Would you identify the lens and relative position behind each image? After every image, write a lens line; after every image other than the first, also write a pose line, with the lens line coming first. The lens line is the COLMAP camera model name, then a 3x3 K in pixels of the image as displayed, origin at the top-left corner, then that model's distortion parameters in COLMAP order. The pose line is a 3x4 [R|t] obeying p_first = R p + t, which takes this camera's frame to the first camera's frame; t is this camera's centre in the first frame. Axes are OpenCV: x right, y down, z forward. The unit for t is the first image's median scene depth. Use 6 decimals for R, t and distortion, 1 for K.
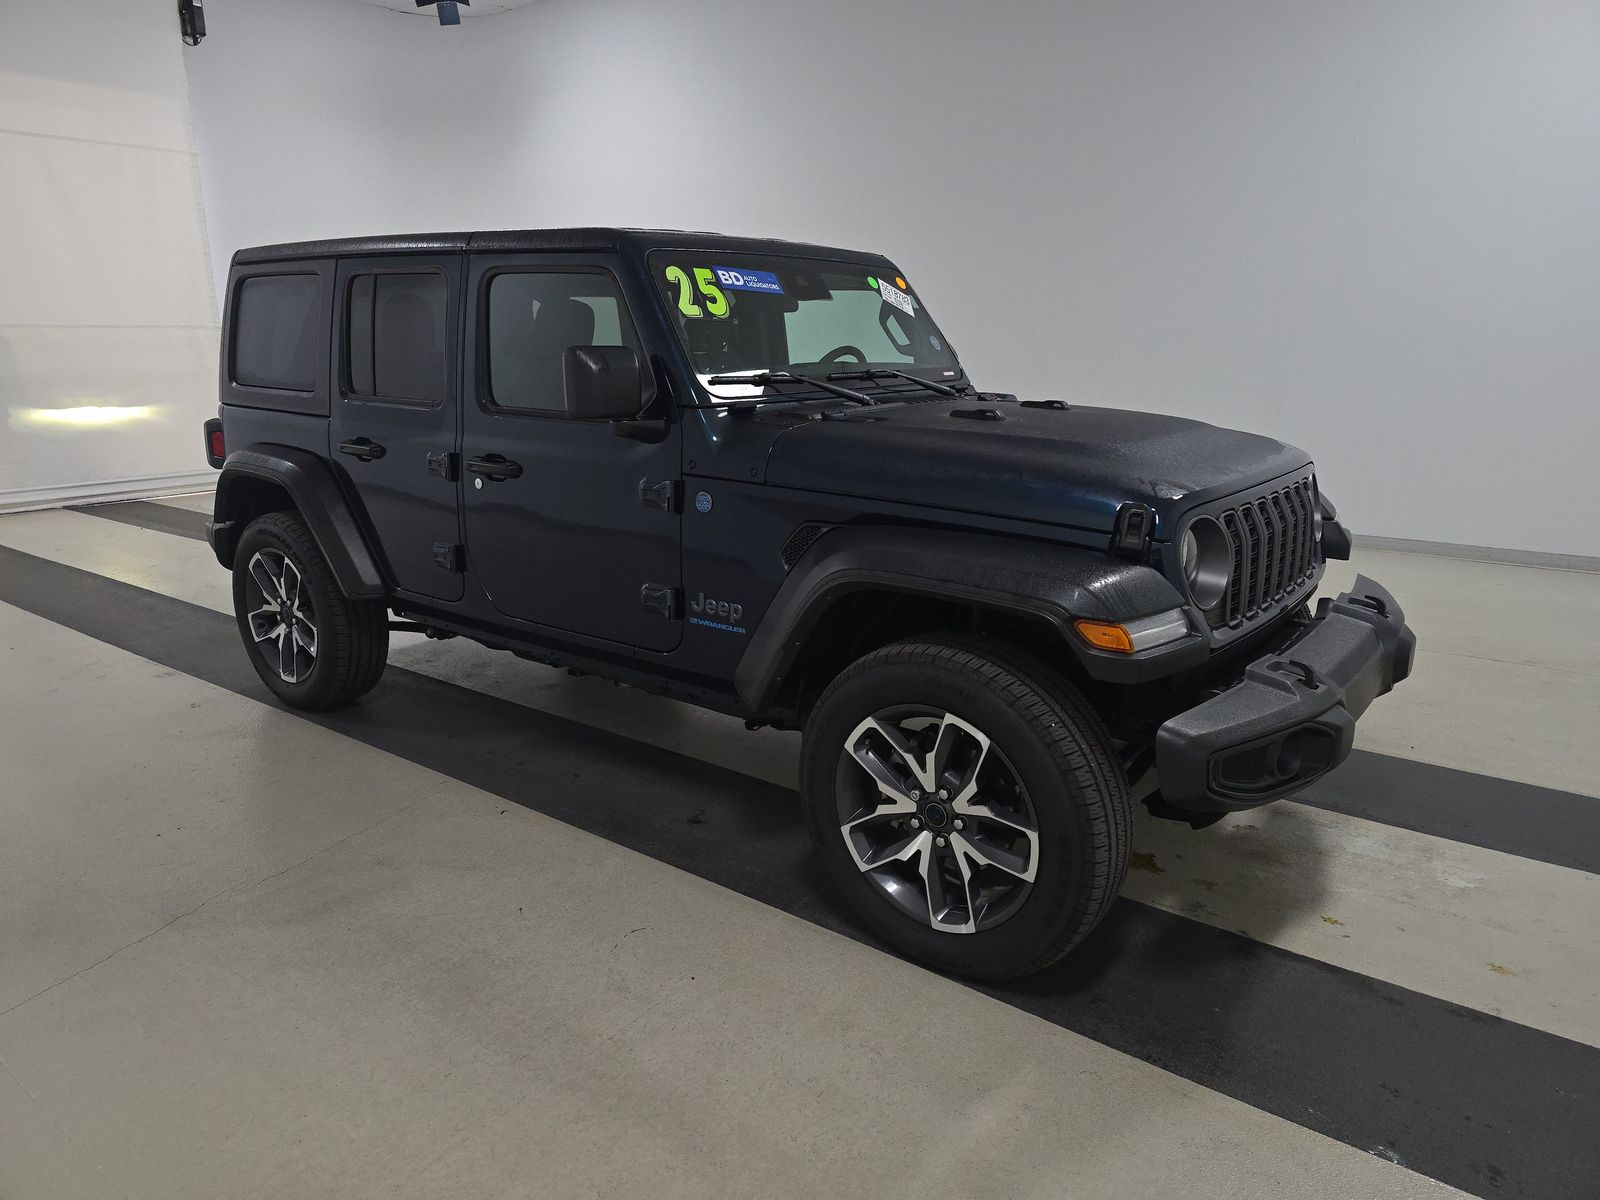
lens RADIAL K [[1097.2, 0, 809.6], [0, 1097.2, 598.2], [0, 0, 1]] dist [0.019599, -0.003375]
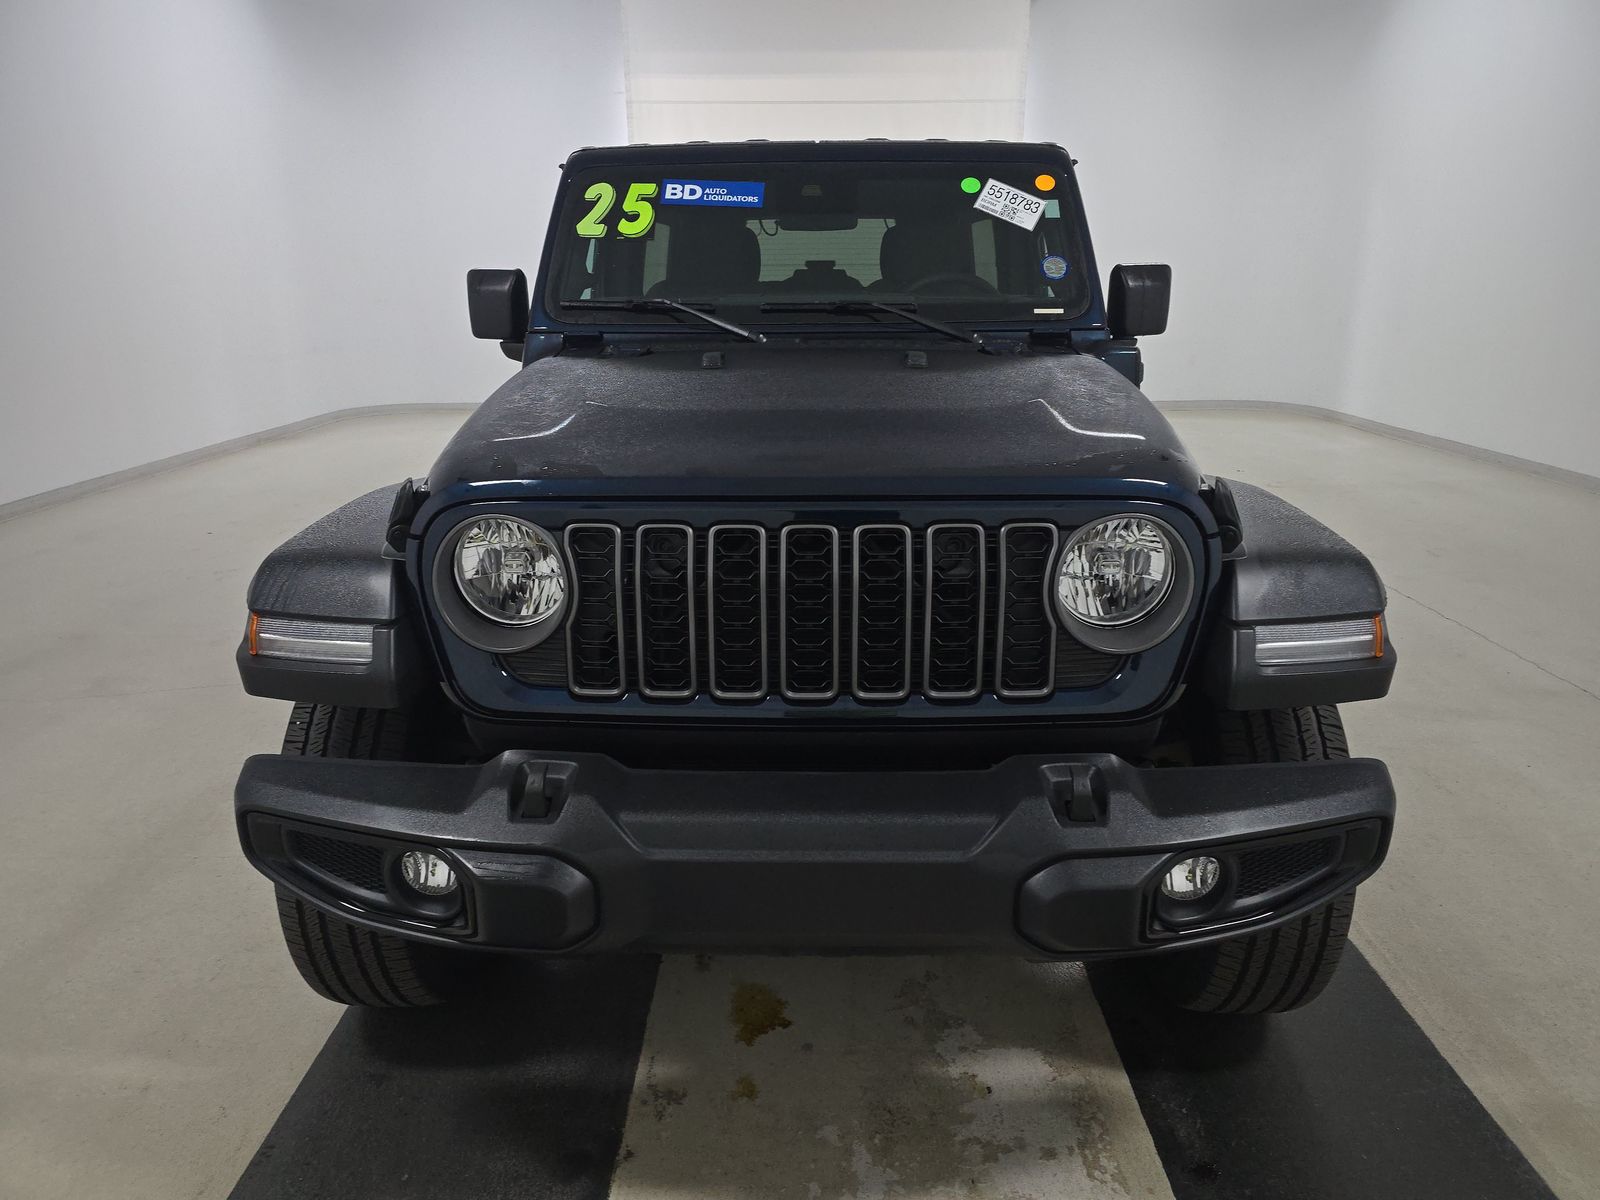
lens RADIAL K [[1097.2, 0, 809.6], [0, 1097.2, 598.2], [0, 0, 1]] dist [0.019599, -0.003375]
pose [[0.581408, 0.229821, -0.780479, 0.697968], [-0.188562, 0.971220, 0.145520, -0.109976], [0.791460, 0.062562, 0.608010, 0.511486]]
